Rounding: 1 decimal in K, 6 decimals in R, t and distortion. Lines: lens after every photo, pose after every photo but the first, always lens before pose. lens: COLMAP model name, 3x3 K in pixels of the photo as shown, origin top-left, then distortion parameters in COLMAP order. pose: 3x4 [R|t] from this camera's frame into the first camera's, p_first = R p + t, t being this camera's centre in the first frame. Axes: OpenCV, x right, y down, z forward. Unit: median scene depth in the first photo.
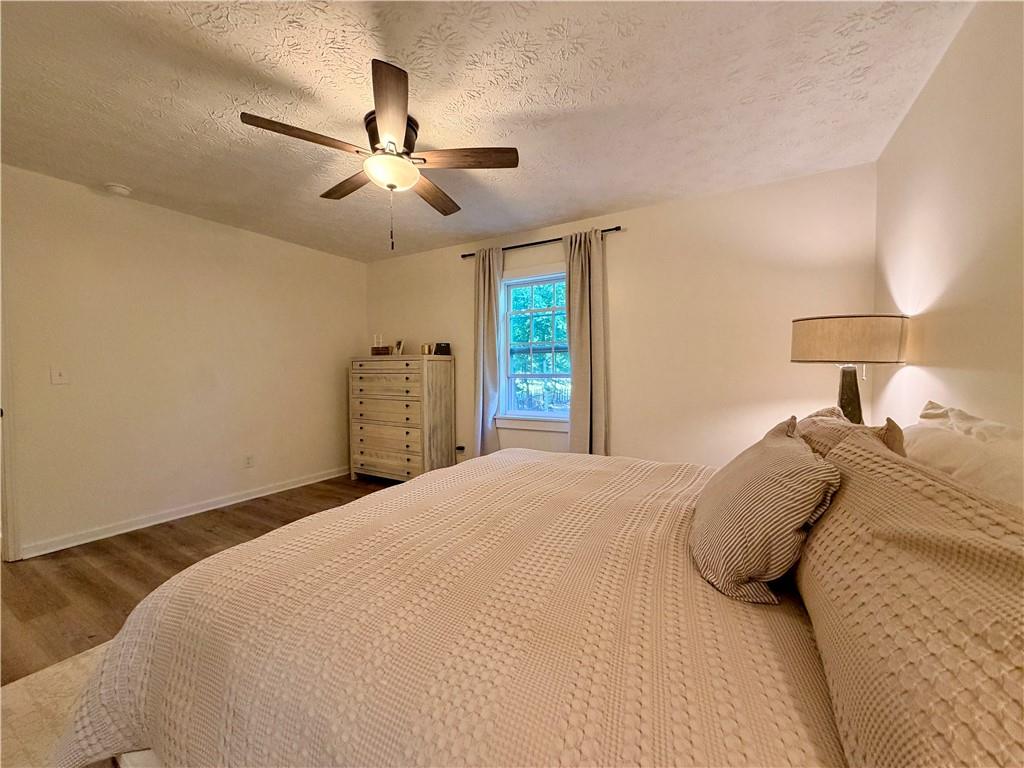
lens RADIAL K [[407.8, 0, 508.0], [0, 407.8, 383.5], [0, 0, 1]] dist [-0.000943, 0.000265]
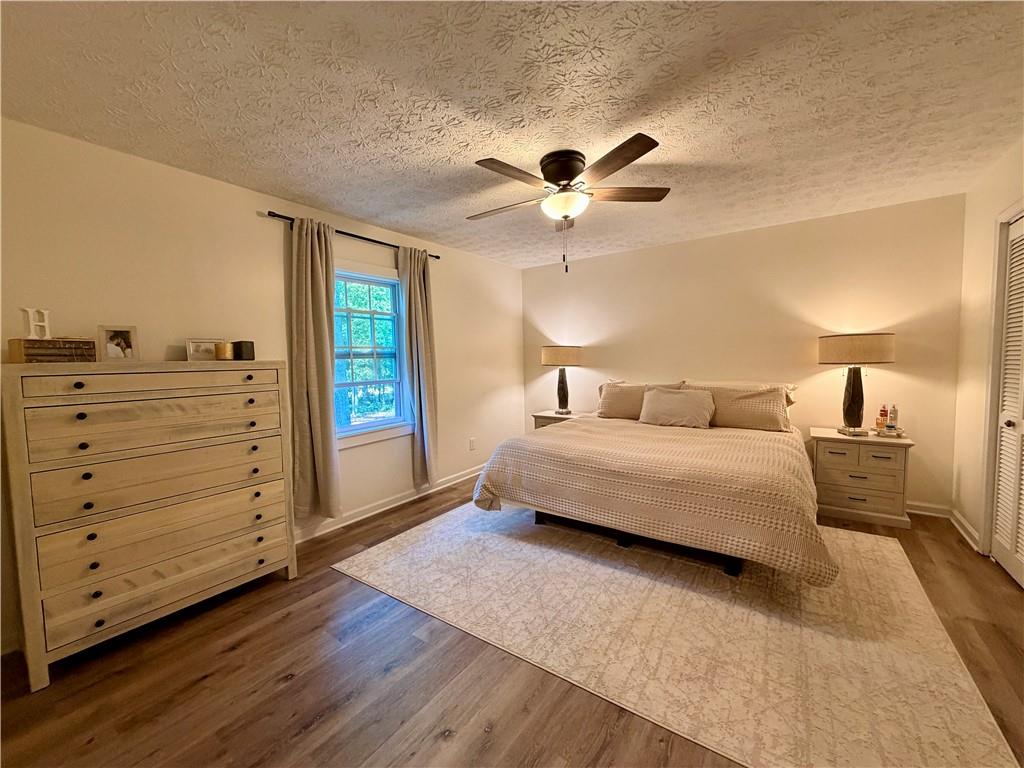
lens RADIAL K [[407.8, 0, 508.0], [0, 407.8, 383.5], [0, 0, 1]] dist [-0.000943, 0.000265]
pose [[0.091108, -0.058411, 0.994127, -0.760817], [0.054552, 0.997072, 0.053584, -0.046908], [-0.994346, 0.049350, 0.094027, 0.562499]]
